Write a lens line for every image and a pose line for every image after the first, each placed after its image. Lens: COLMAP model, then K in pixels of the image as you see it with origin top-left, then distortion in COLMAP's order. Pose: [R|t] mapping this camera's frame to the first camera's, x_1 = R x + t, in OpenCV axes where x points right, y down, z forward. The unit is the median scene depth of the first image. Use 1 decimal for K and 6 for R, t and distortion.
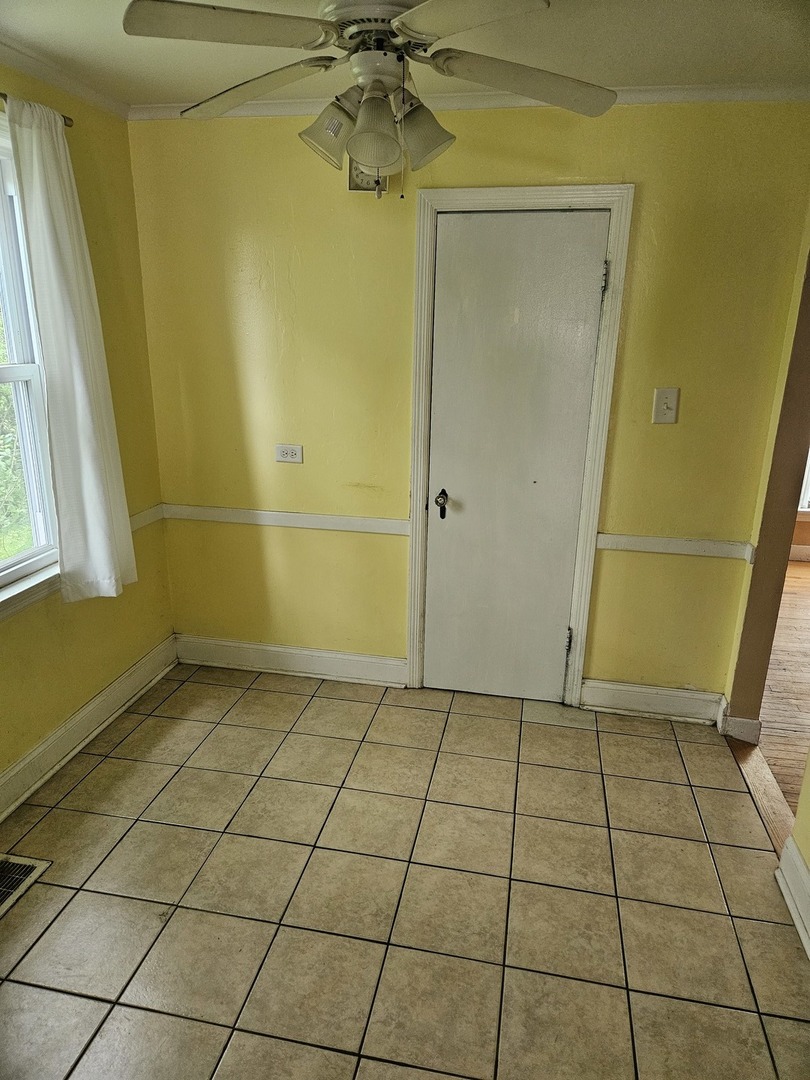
lens RADIAL K [[709.9, 0, 409.4], [0, 709.9, 539.0], [0, 0, 1]] dist [0.034876, -0.035894]
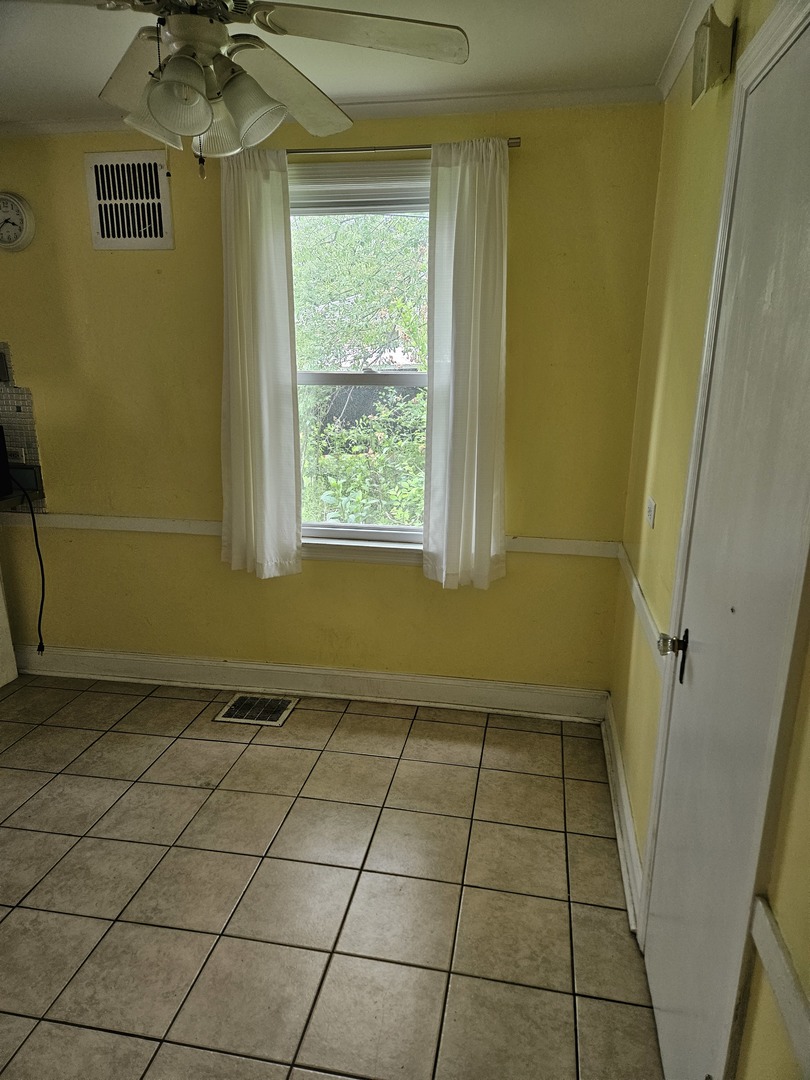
lens RADIAL K [[709.9, 0, 410.5], [0, 709.9, 545.1], [0, 0, 1]] dist [0.034876, -0.035894]
pose [[0.026147, 0.258225, -0.965731, 0.631267], [-0.304223, 0.922294, 0.238374, -0.230893], [0.952242, 0.287565, 0.102673, 0.862087]]
